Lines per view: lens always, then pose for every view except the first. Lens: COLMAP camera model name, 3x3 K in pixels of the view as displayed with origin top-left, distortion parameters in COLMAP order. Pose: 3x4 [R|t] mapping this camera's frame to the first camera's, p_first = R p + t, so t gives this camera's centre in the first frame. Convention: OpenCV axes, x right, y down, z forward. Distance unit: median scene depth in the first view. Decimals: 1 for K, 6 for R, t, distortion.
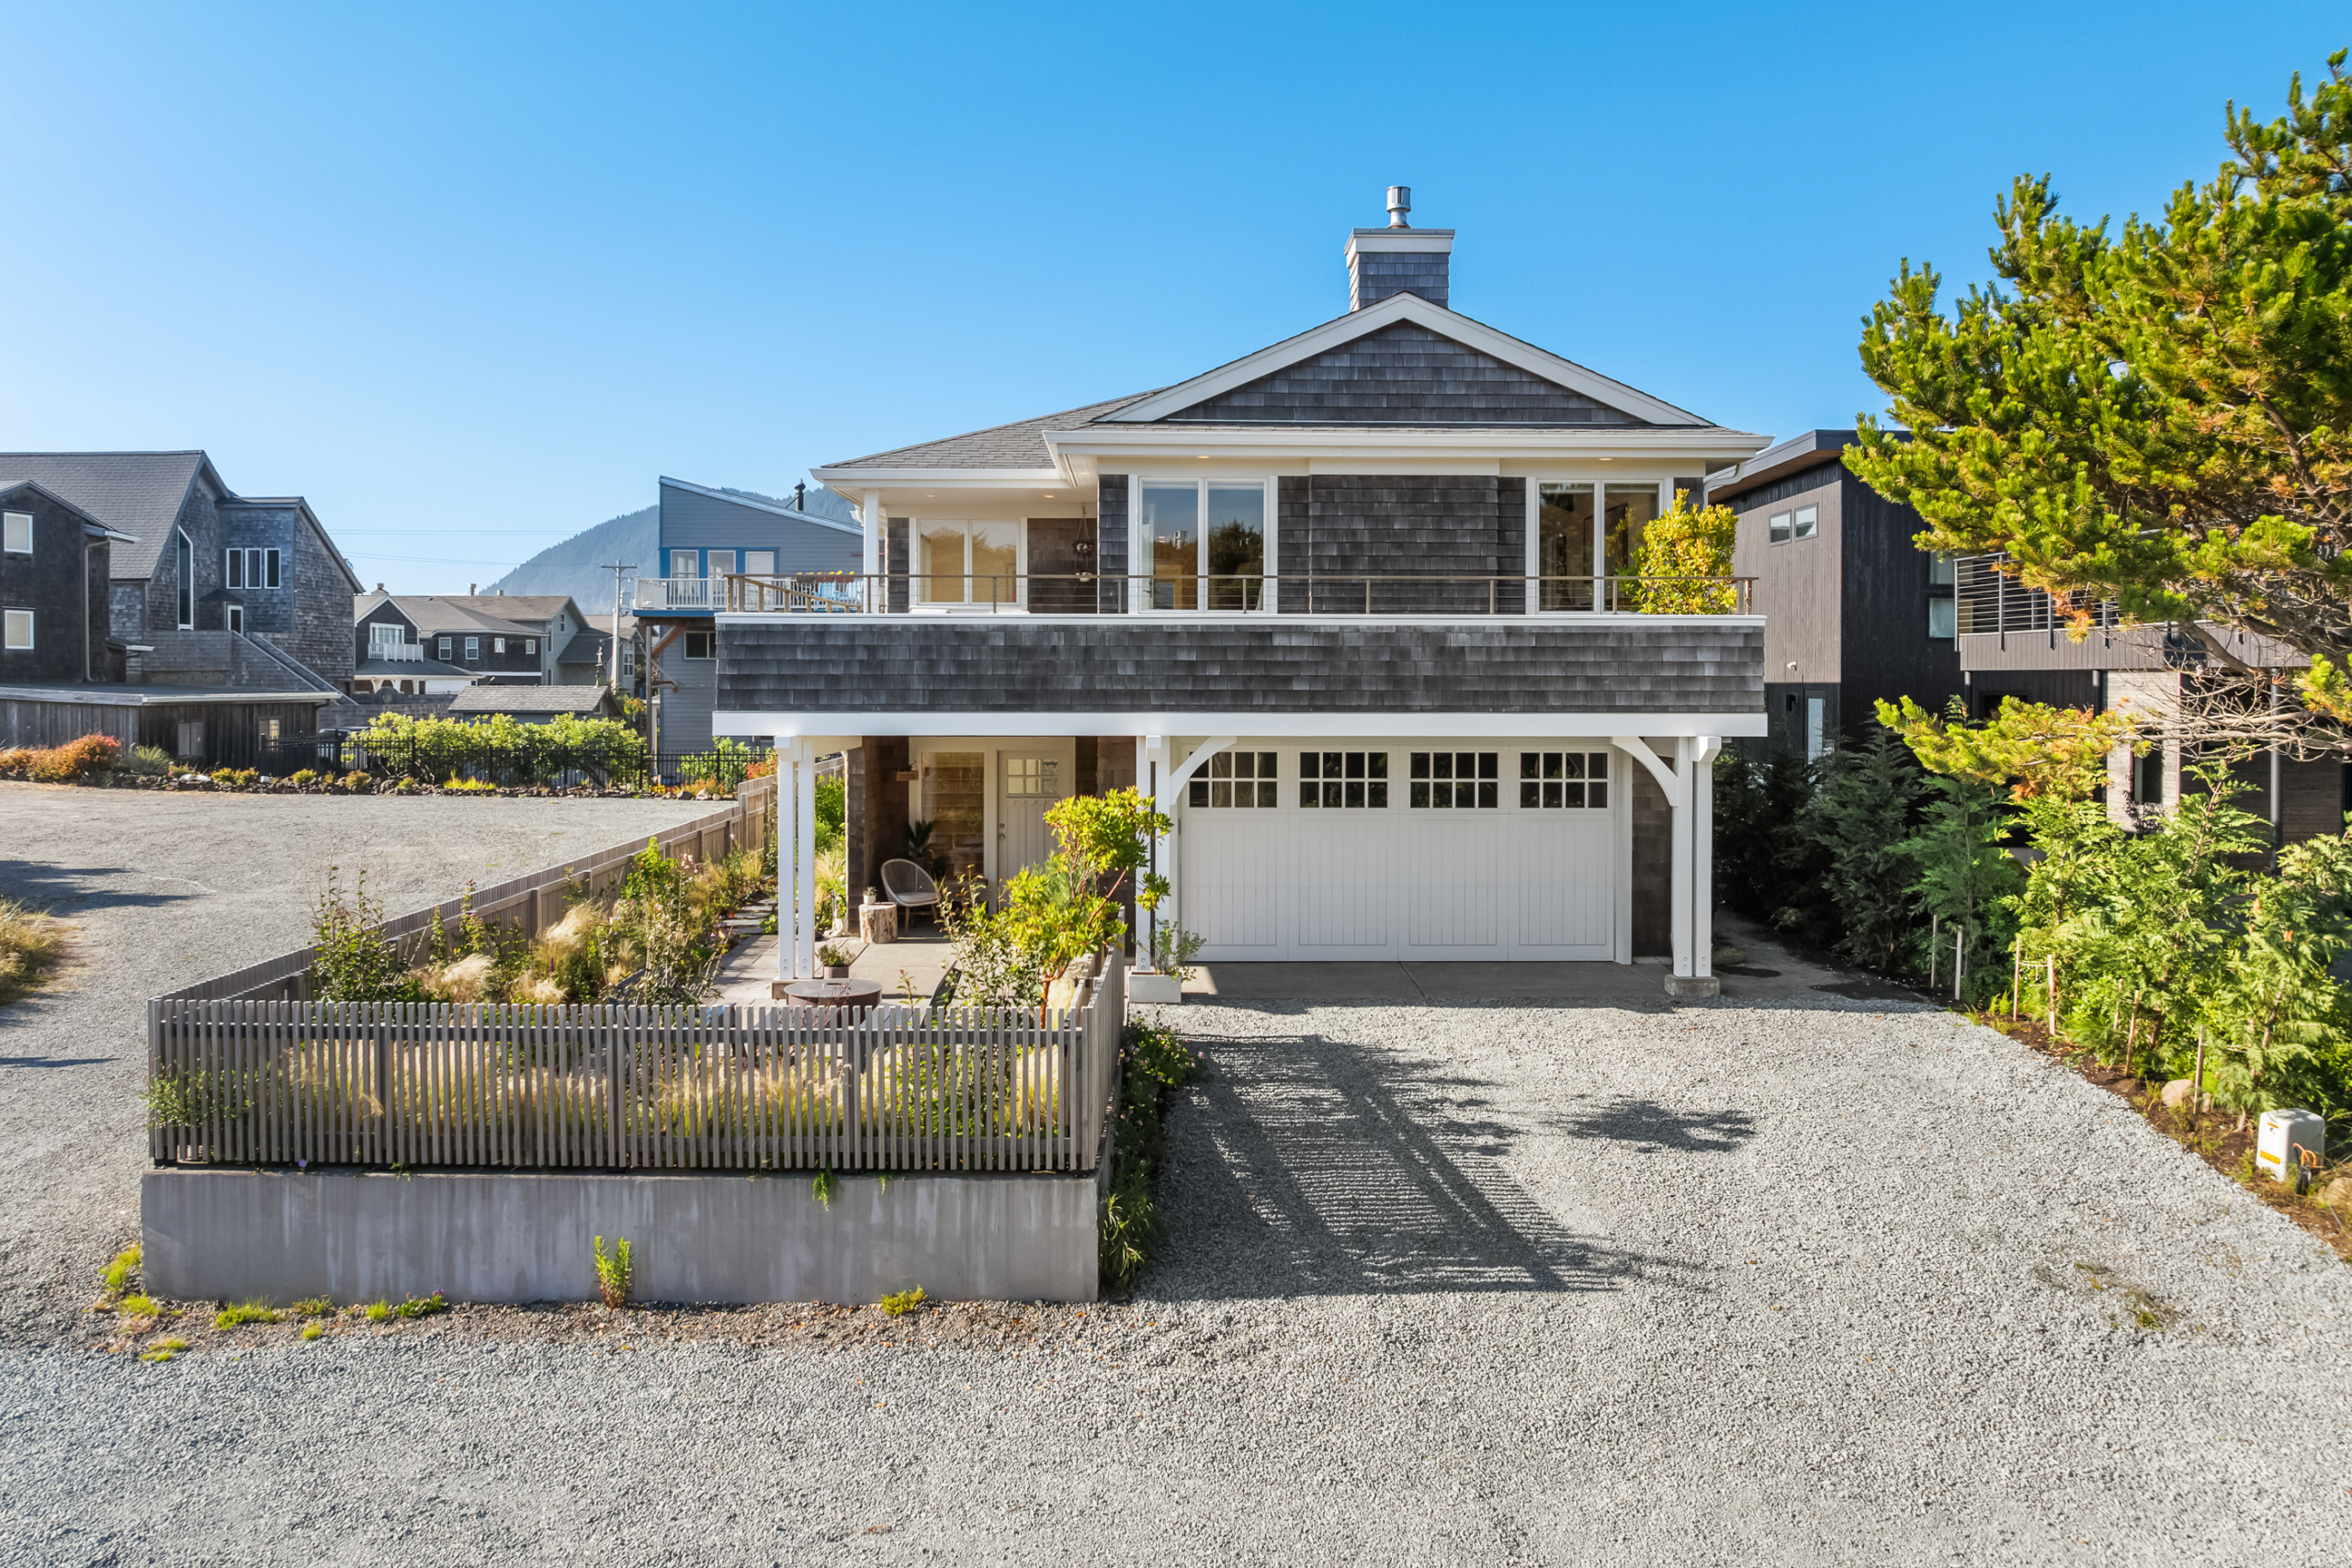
lens RADIAL K [[1645.4, 0, 1183.5], [0, 1645.4, 721.8], [0, 0, 1]] dist [-0.039460, 0.008224]
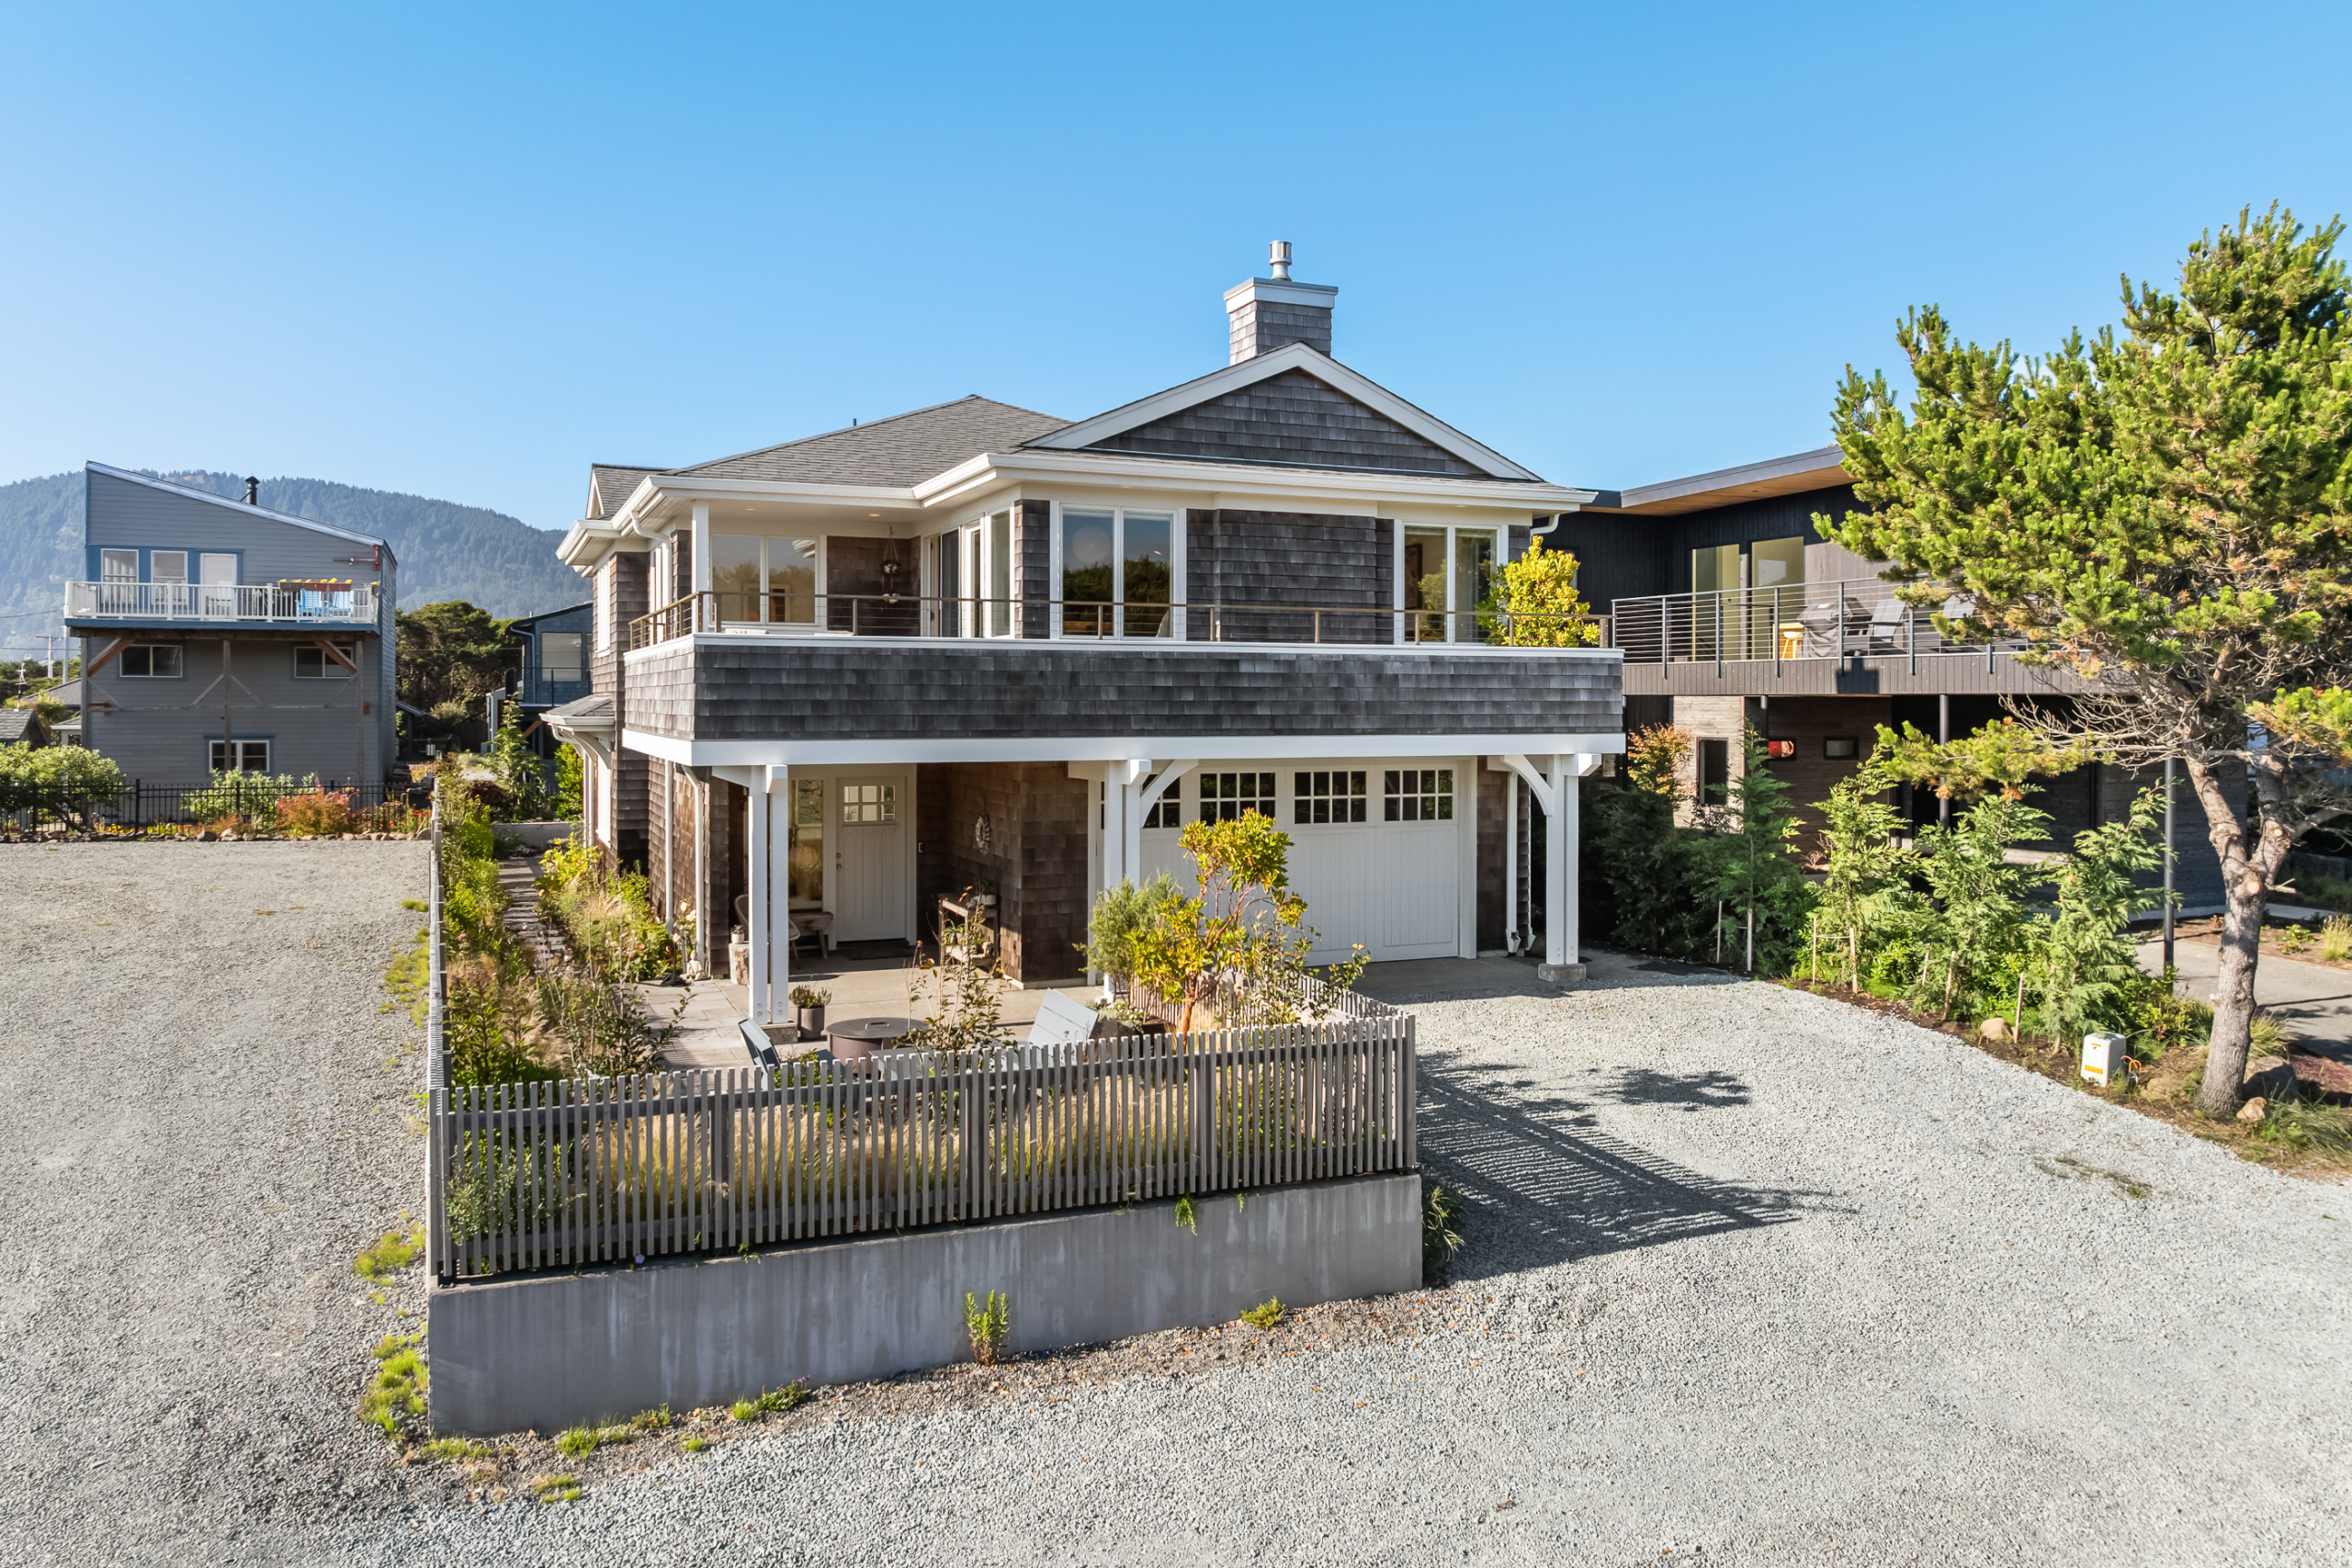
lens RADIAL K [[1648.7, 0, 1177.5], [0, 1648.7, 736.7], [0, 0, 1]] dist [-0.031252, -0.006753]
pose [[0.925656, -0.008417, 0.378272, -0.378370], [0.009454, 0.999955, -0.000885, -0.004596], [-0.378247, 0.004395, 0.925694, 0.040854]]
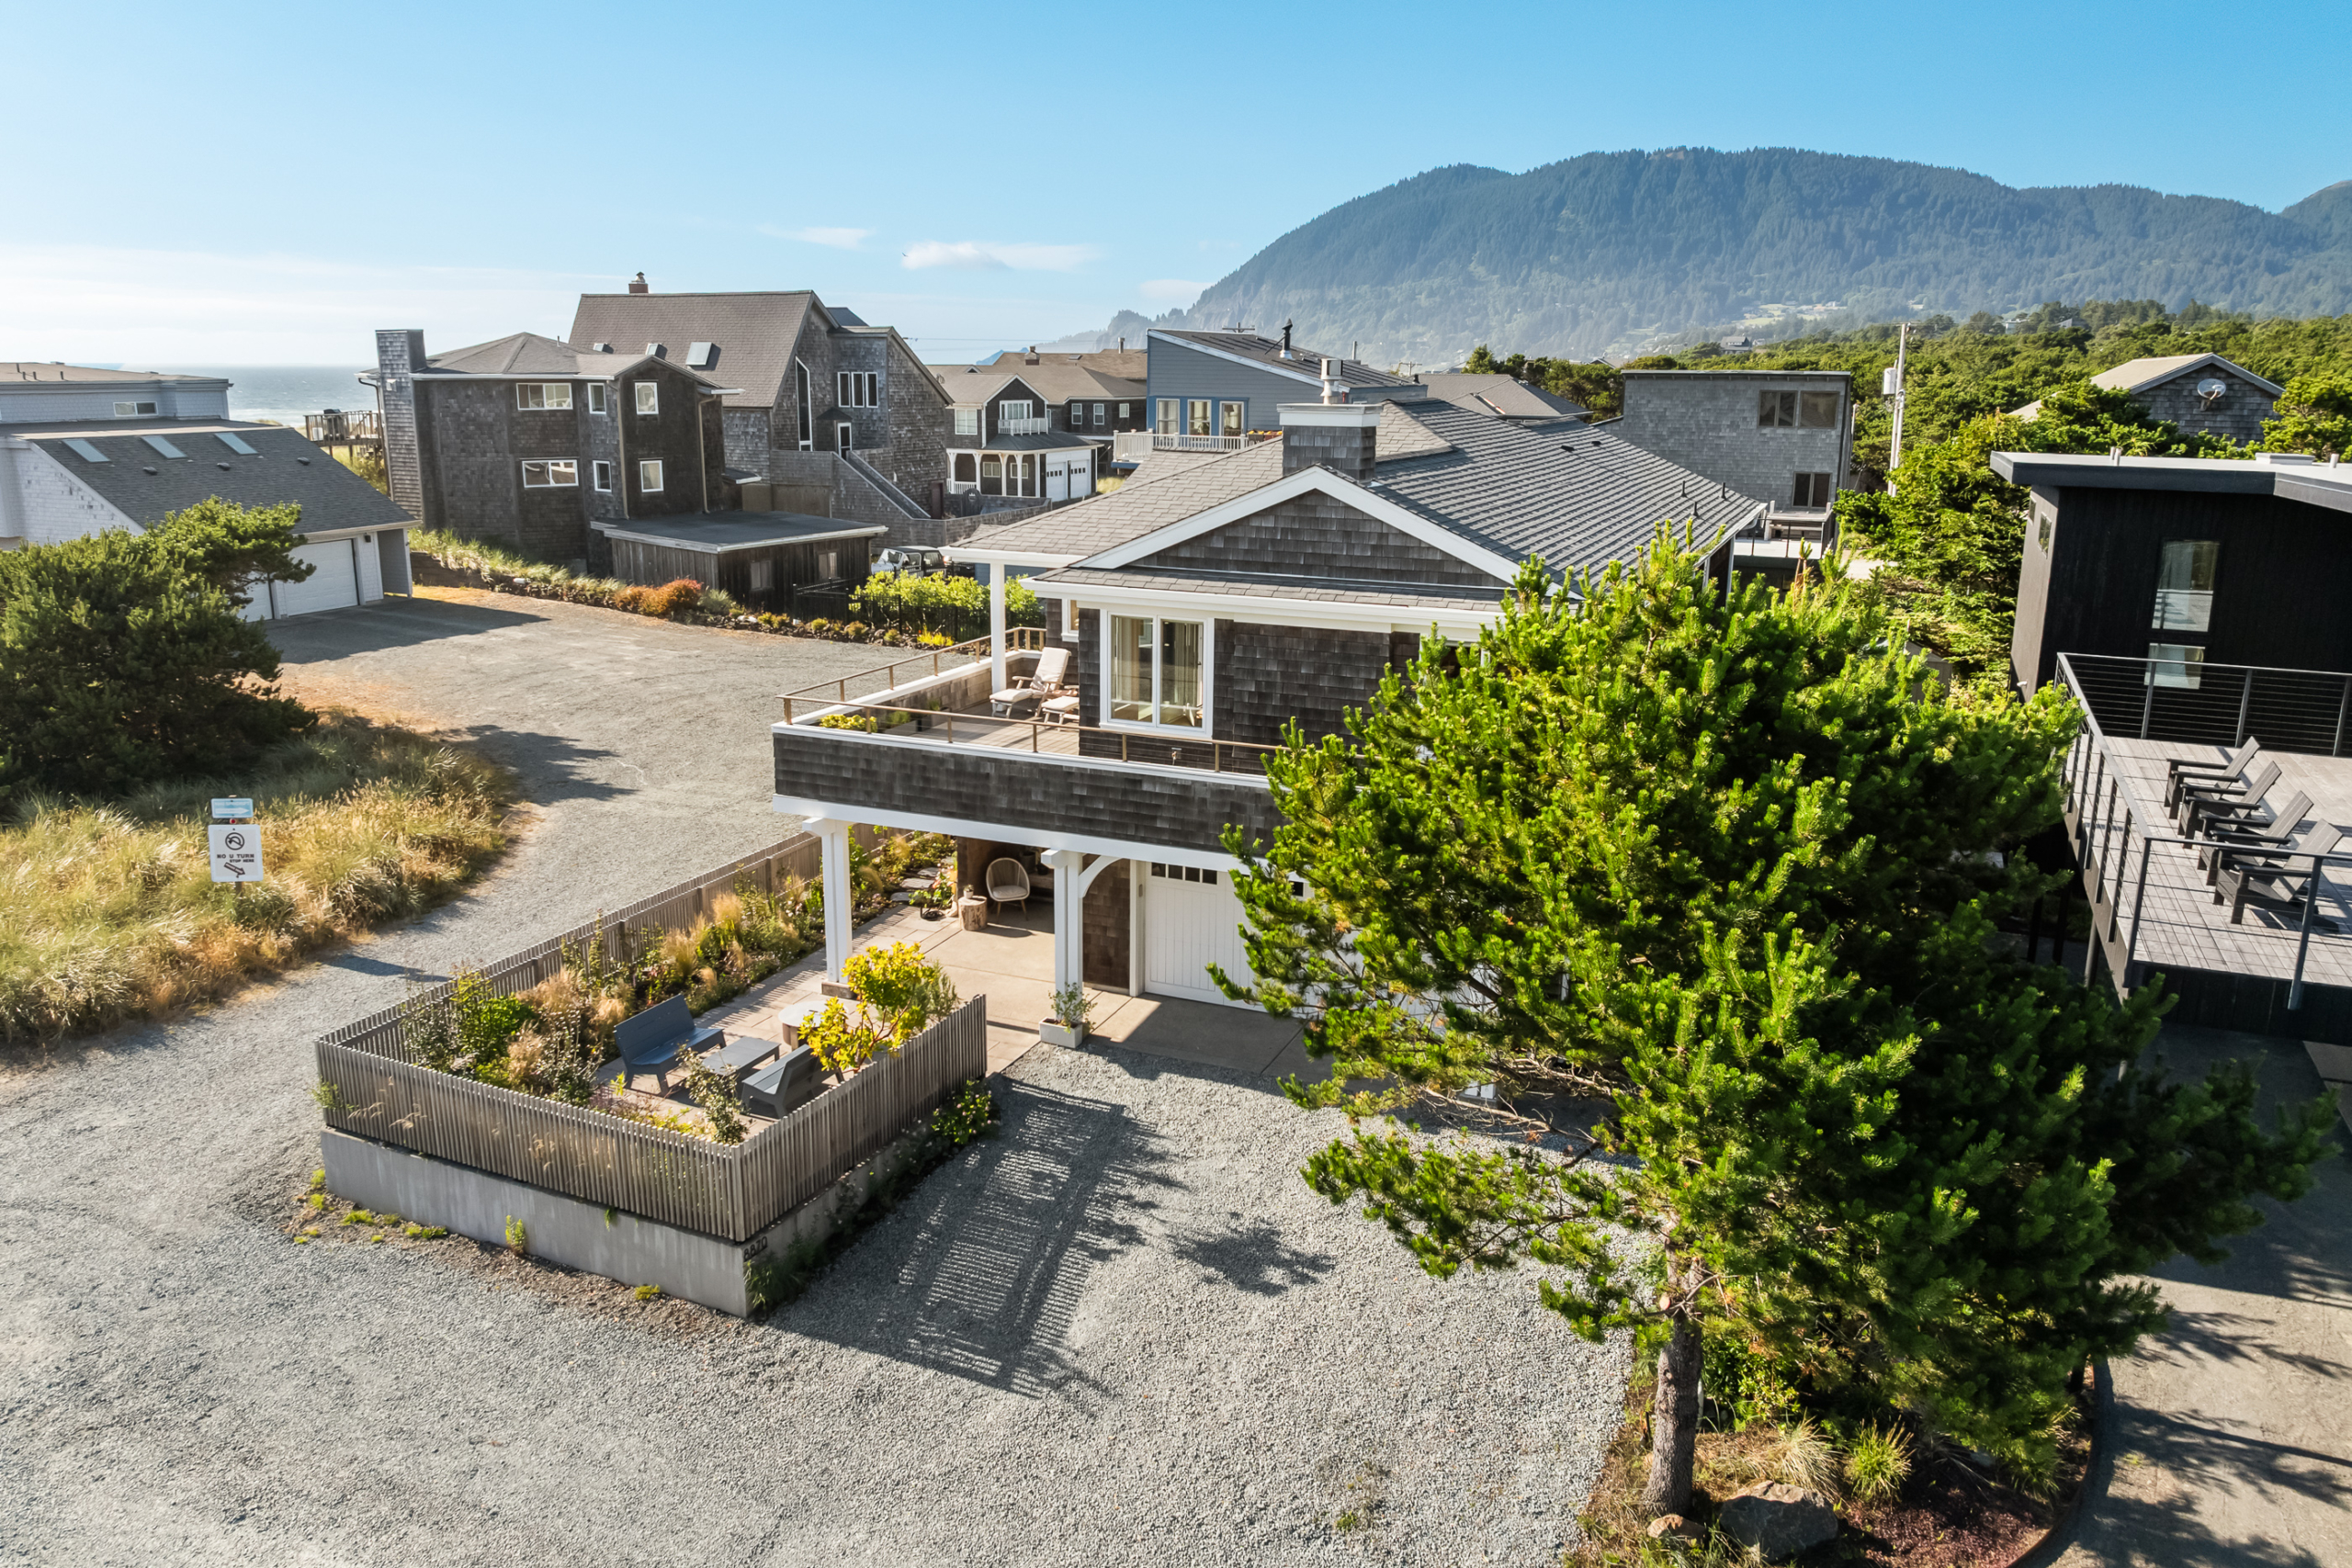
lens RADIAL K [[1683.9, 0, 1176.0], [0, 1683.9, 784.0], [0, 0, 1]] dist [-0.011184, -0.002451]
pose [[0.907447, 0.108459, -0.405926, 0.586656], [-0.018912, 0.975674, 0.218410, -0.325892], [0.419740, -0.190519, 0.887424, -0.109518]]
